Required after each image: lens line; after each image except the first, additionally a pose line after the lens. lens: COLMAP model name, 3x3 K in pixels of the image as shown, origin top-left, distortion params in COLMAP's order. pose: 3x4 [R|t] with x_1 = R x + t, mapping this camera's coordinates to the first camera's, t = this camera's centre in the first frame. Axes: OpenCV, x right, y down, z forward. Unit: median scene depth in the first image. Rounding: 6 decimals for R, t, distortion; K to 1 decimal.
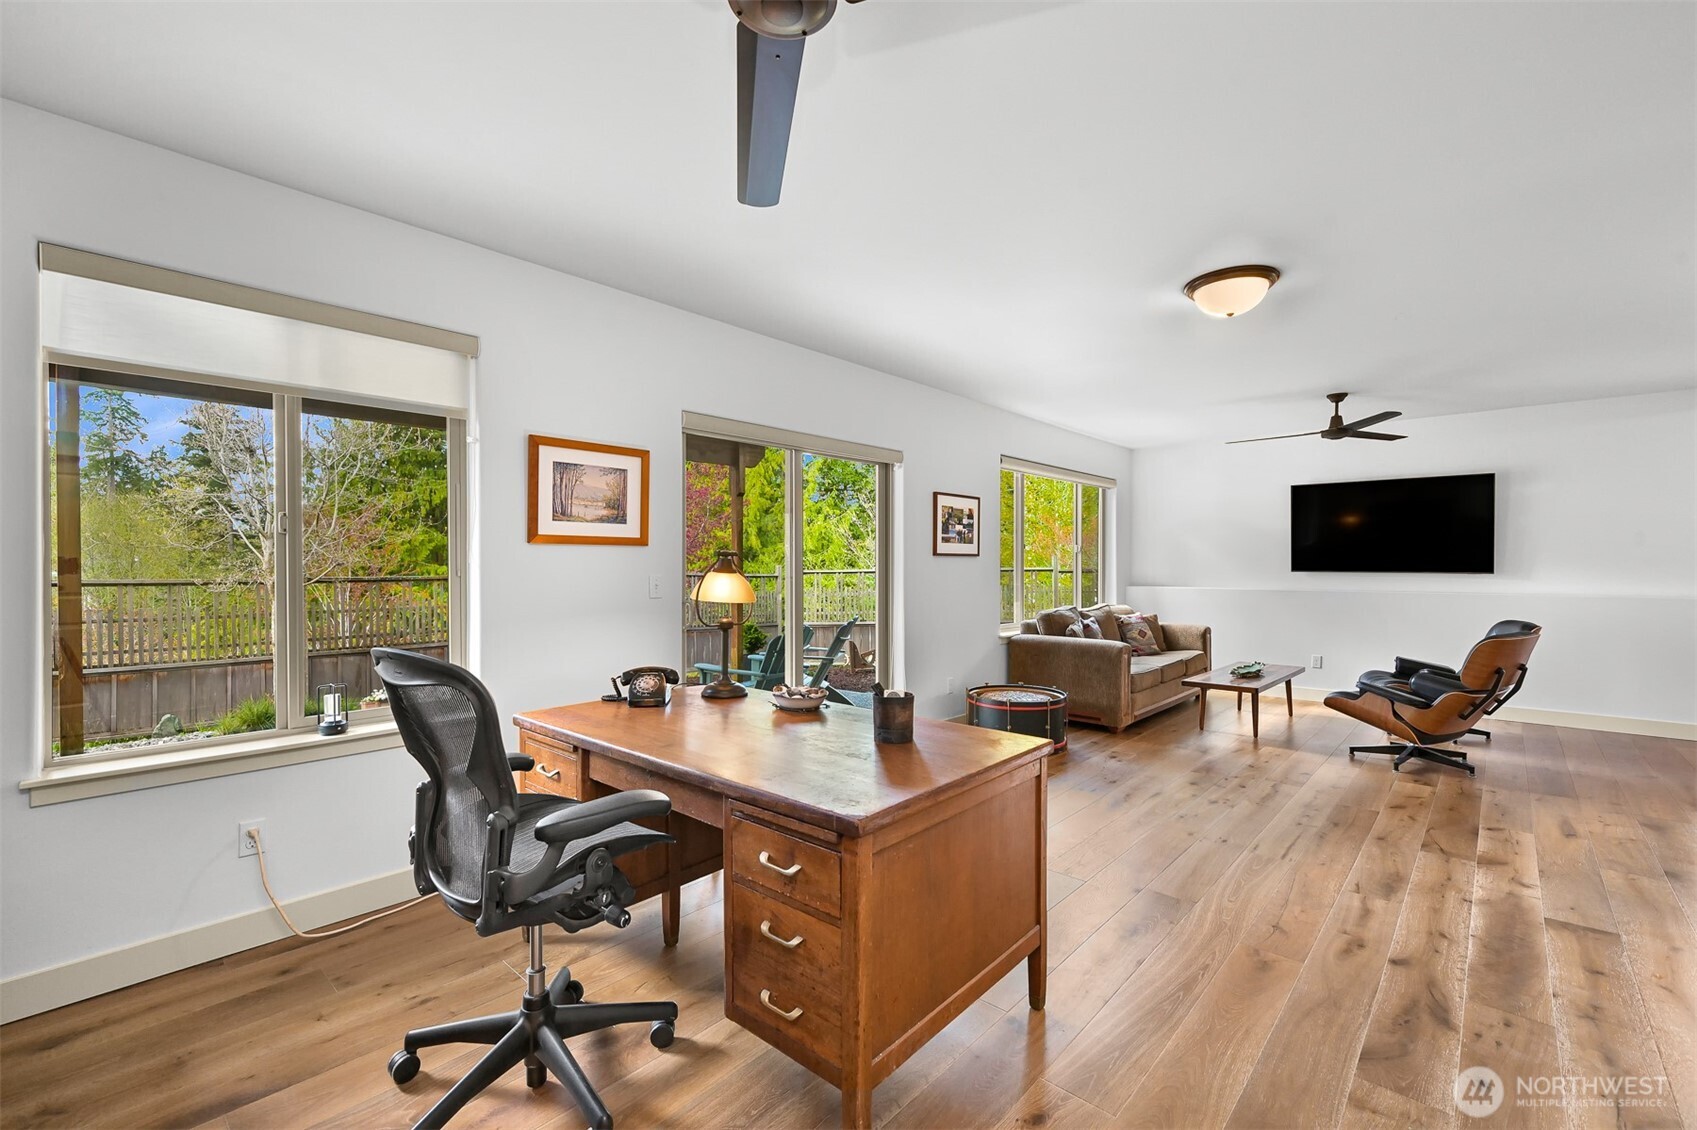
lens RADIAL K [[719.6, 0, 848.5], [0, 719.6, 565.0], [0, 0, 1]] dist [0.001836, 0.000553]
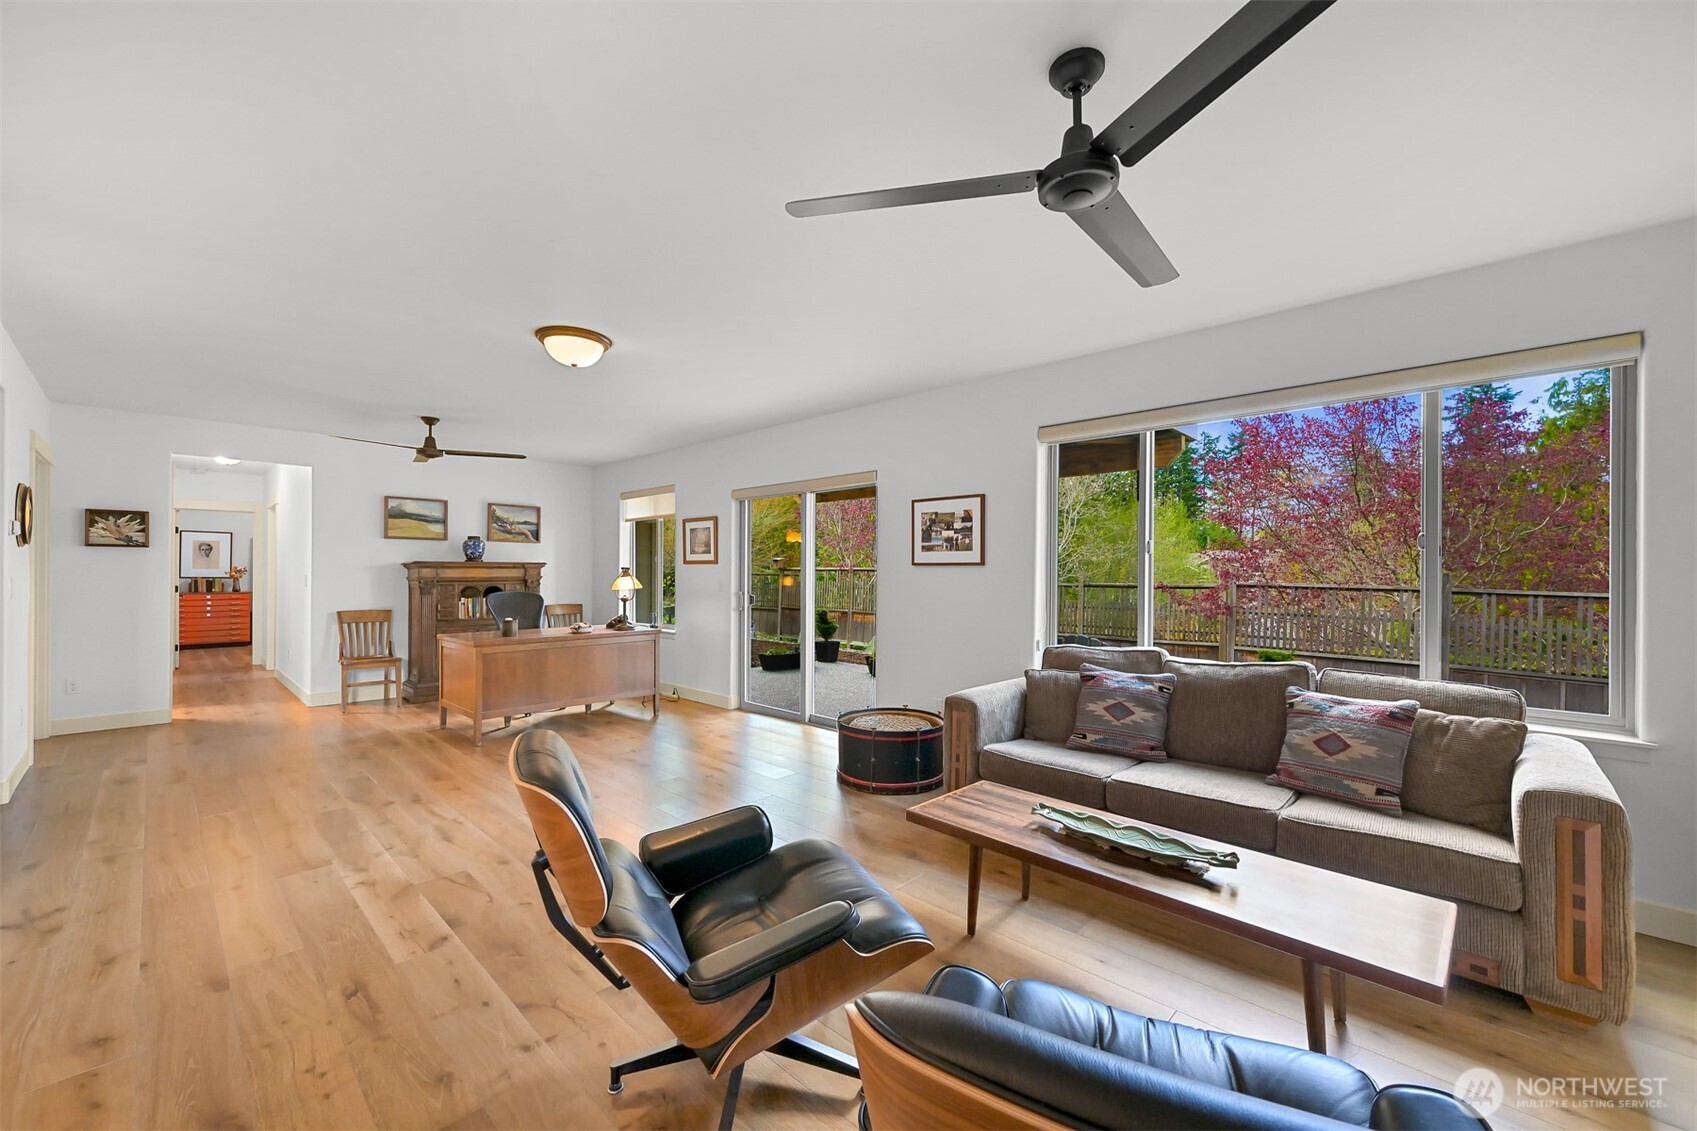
lens RADIAL K [[656.4, 0, 855.4], [0, 656.4, 567.6], [0, 0, 1]] dist [-0.011911, -0.000179]
pose [[-0.014088, -0.005667, -0.999885, 0.968596], [-0.003033, 0.999980, -0.005624, -0.004623], [0.999896, 0.002954, -0.014105, 0.894361]]
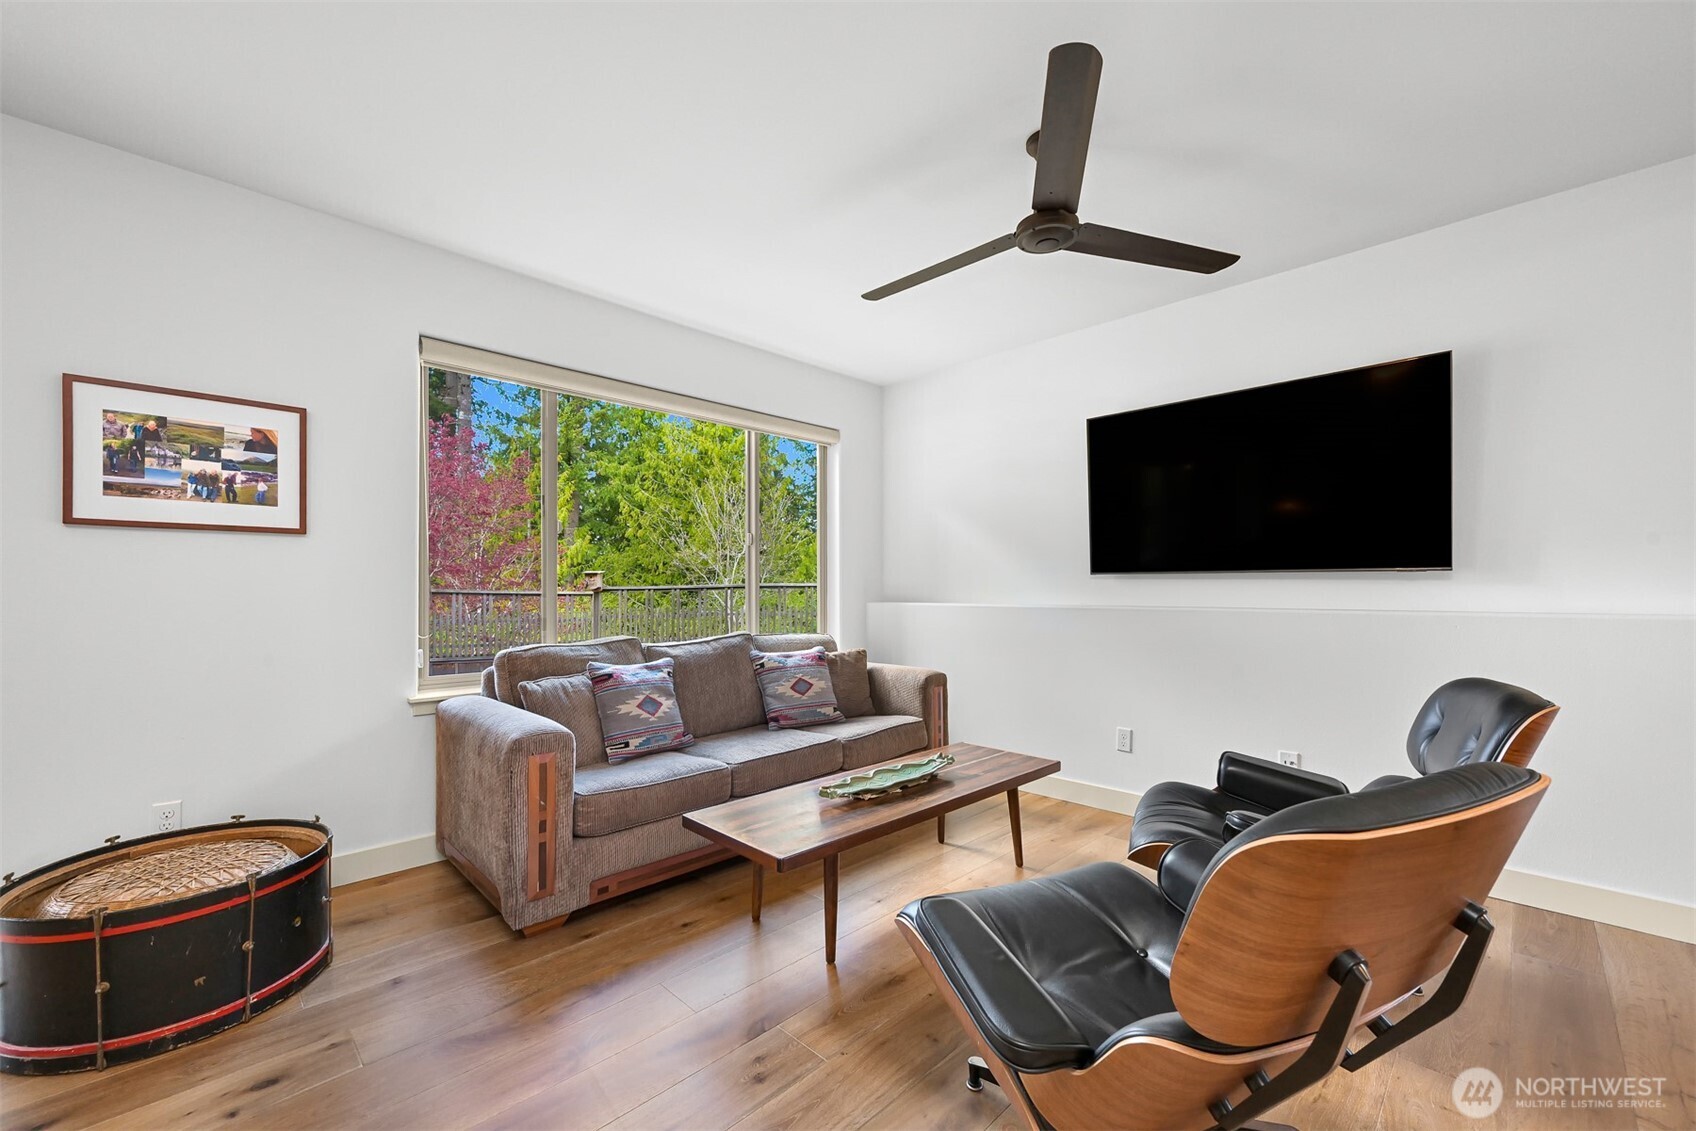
lens RADIAL K [[665.5, 0, 855.2], [0, 665.5, 585.9], [0, 0, 1]] dist [-0.001459, -0.000323]
pose [[0.998728, 0.000830, -0.050406, 0.582005], [-0.000786, 0.999999, 0.000897, 0.022116], [0.050407, -0.000856, 0.998728, 0.603845]]
